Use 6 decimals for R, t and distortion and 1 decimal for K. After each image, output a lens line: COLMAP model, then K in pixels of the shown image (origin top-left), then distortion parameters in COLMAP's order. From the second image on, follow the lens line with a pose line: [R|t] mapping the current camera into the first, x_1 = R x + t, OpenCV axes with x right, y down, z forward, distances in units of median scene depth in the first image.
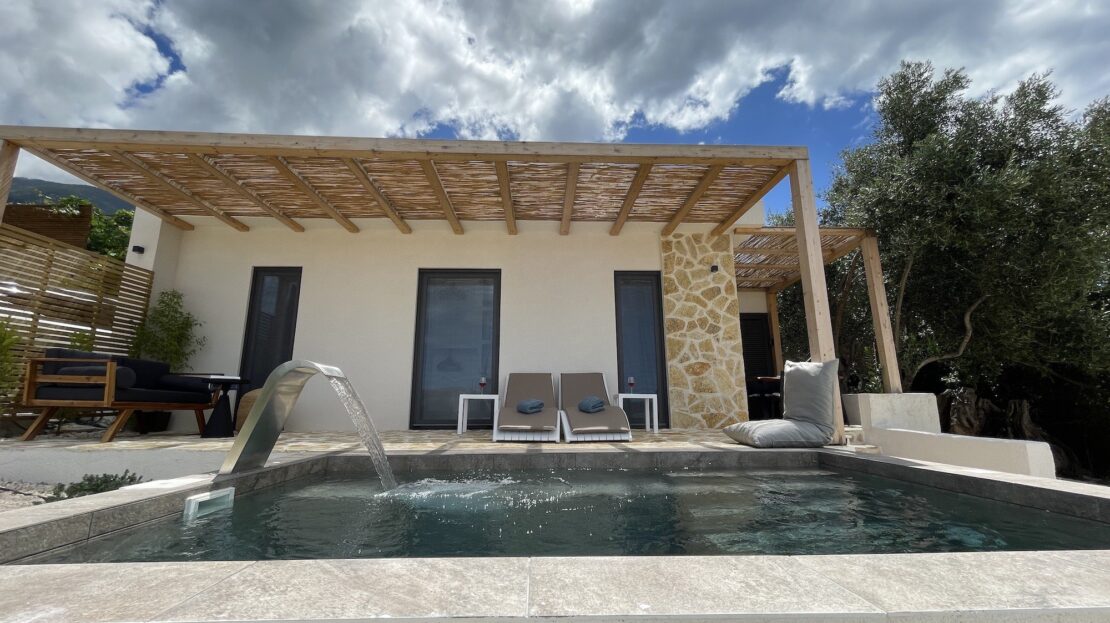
lens RADIAL K [[451.2, 0, 555.0], [0, 451.2, 311.5], [0, 0, 1]] dist [-0.002804, -0.000070]
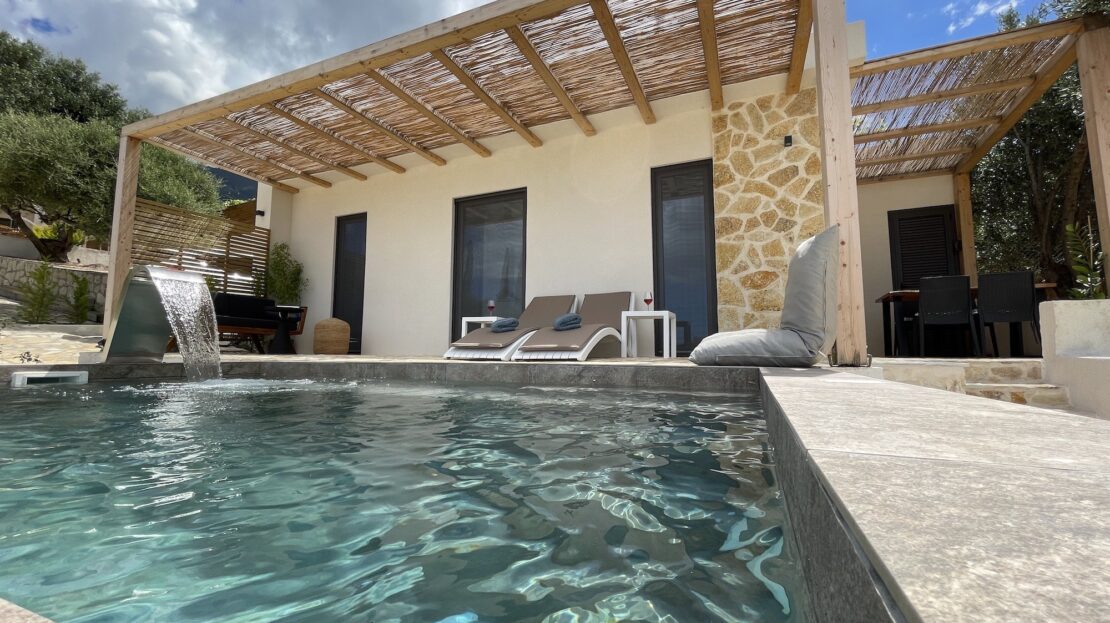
lens RADIAL K [[451.2, 0, 555.0], [0, 451.2, 311.5], [0, 0, 1]] dist [-0.002804, -0.000070]
pose [[0.902435, -0.034745, -0.429422, 0.324458], [0.082476, 0.992240, 0.093041, 0.079333], [0.422858, -0.119381, 0.898298, 0.167771]]
